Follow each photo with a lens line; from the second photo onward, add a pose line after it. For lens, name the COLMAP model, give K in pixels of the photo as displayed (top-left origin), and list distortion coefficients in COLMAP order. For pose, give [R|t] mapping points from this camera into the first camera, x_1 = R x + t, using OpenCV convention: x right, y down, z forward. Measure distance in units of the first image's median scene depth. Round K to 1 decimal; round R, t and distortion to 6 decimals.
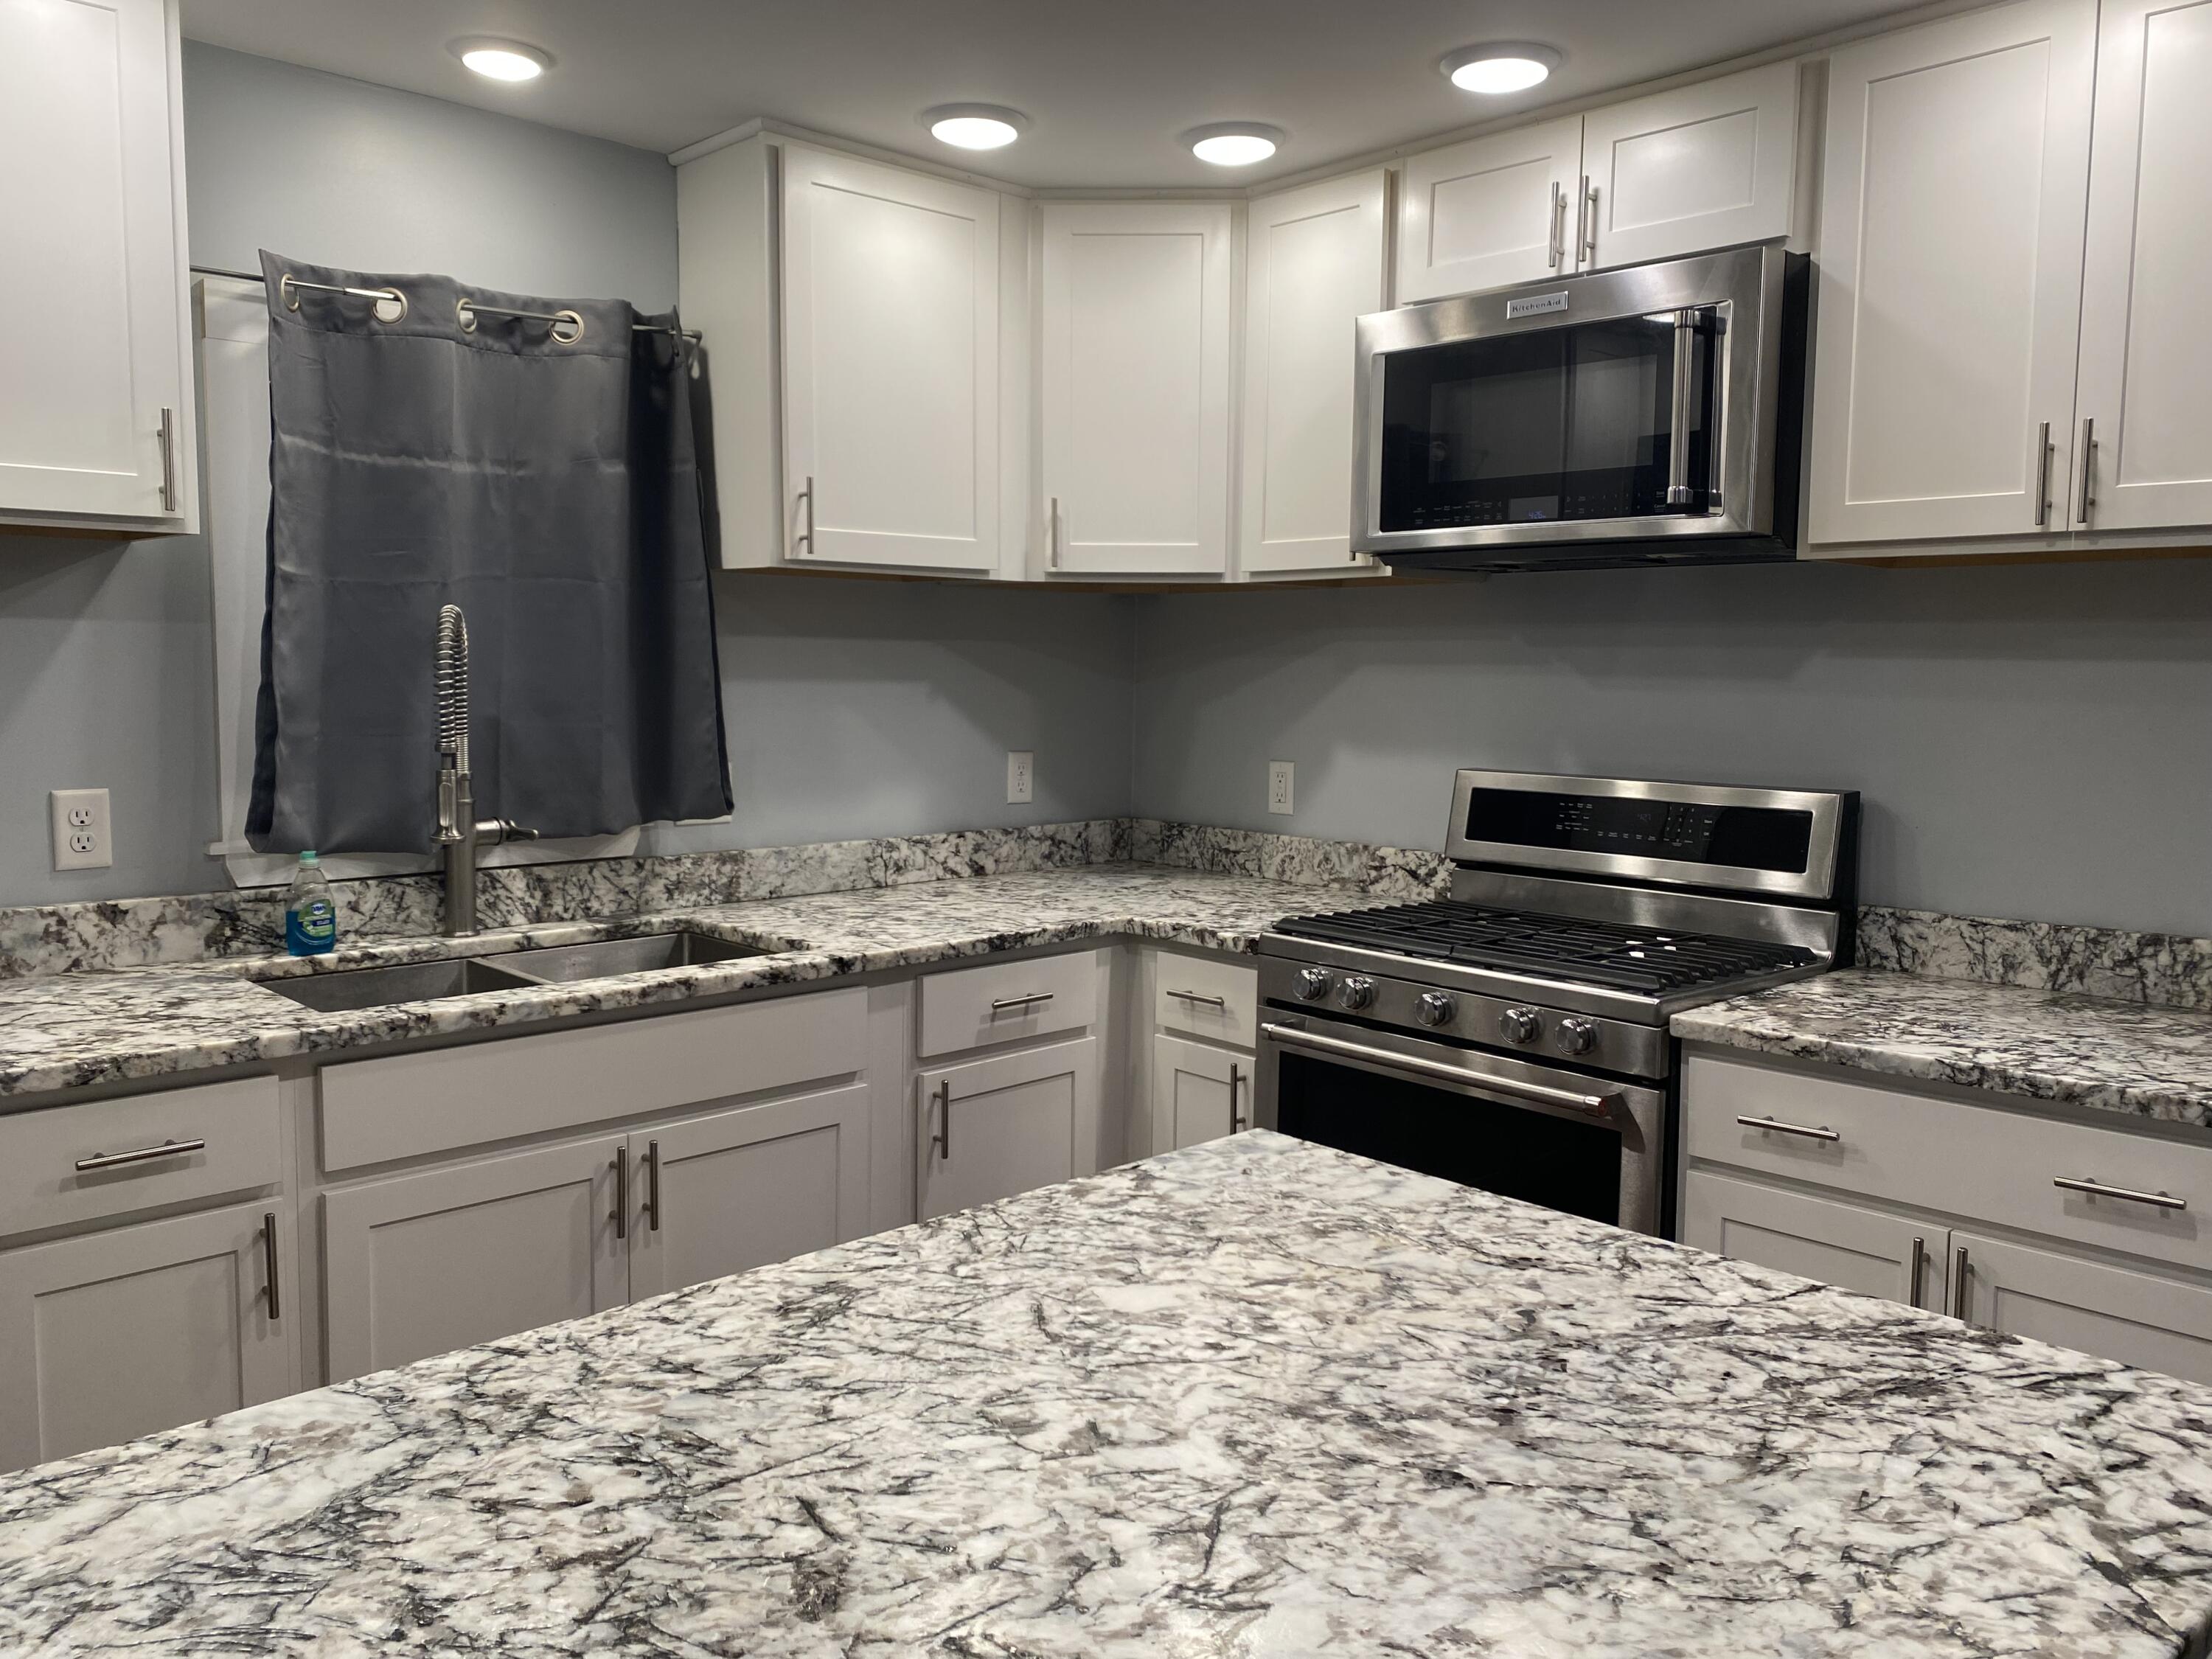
lens RADIAL K [[1666.7, 0, 1120.5], [0, 1666.7, 810.2], [0, 0, 1]] dist [0.116983, -0.200857]
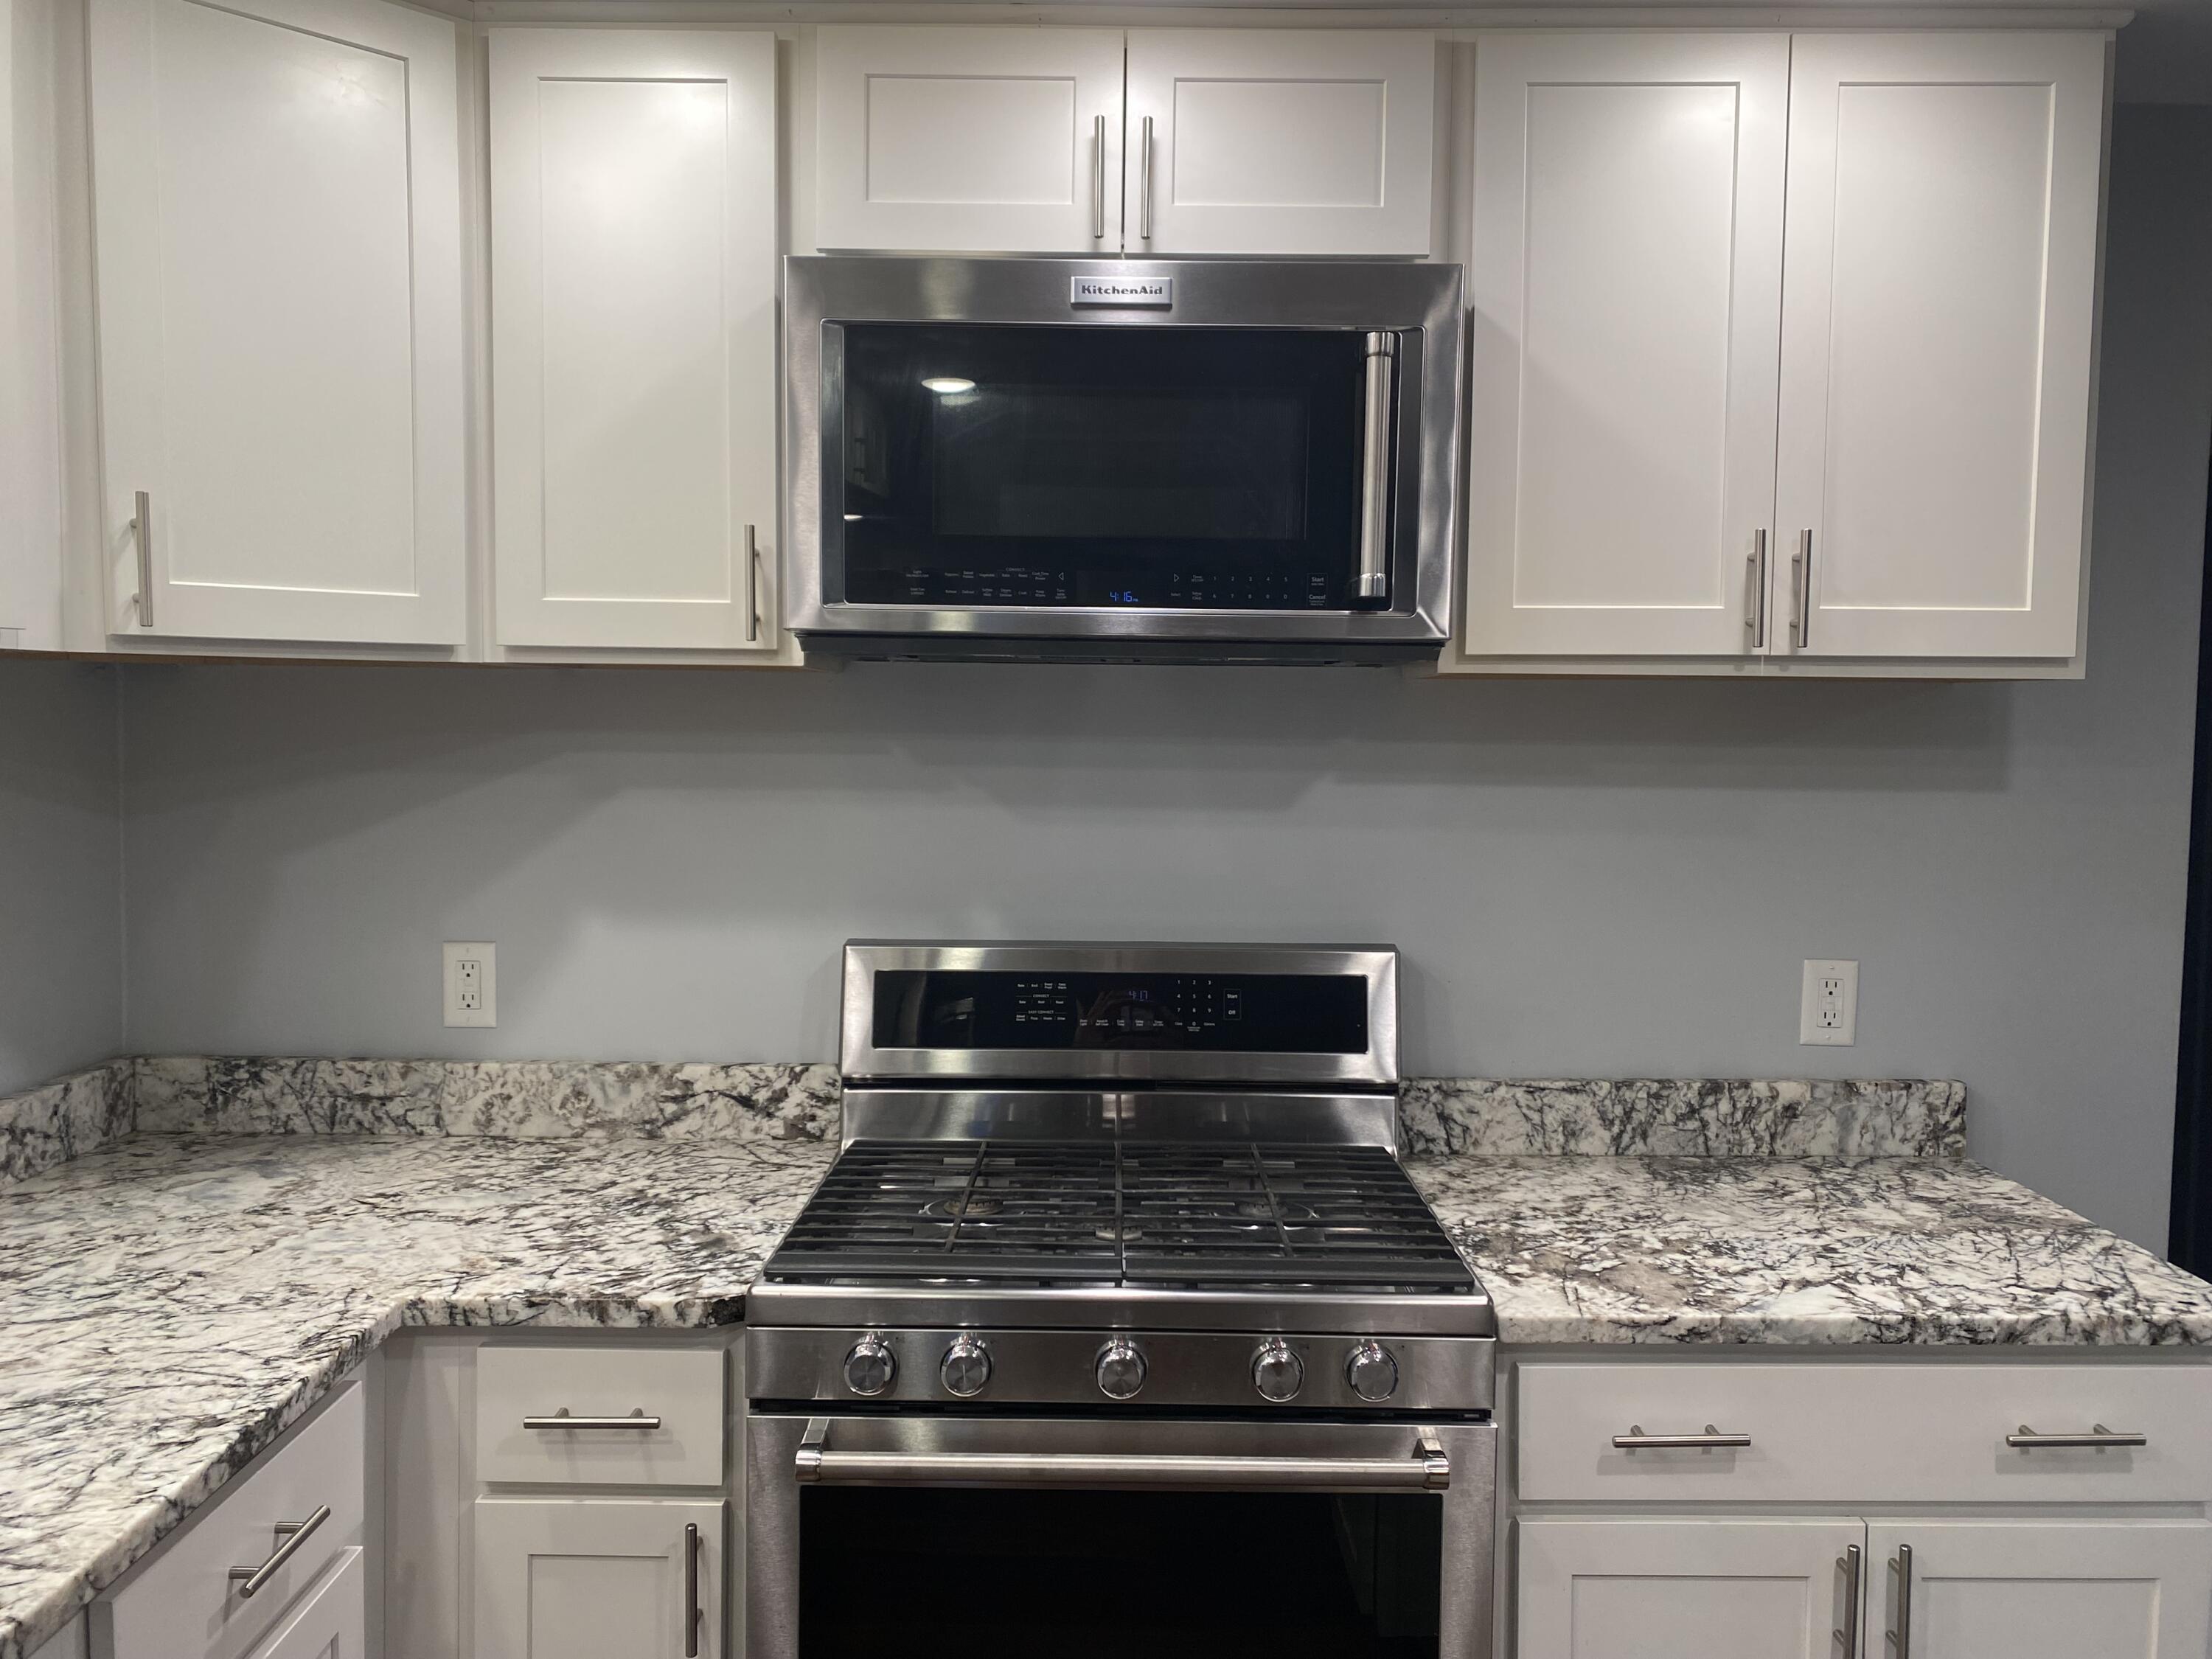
lens RADIAL K [[1686.0, 0, 1104.5], [0, 1686.0, 803.8], [0, 0, 1]] dist [0.032618, -0.030749]
pose [[0.691348, -0.044366, 0.721158, -0.257627], [0.060271, 0.998175, 0.003628, -0.092668], [-0.720004, 0.040957, 0.692761, 0.533531]]
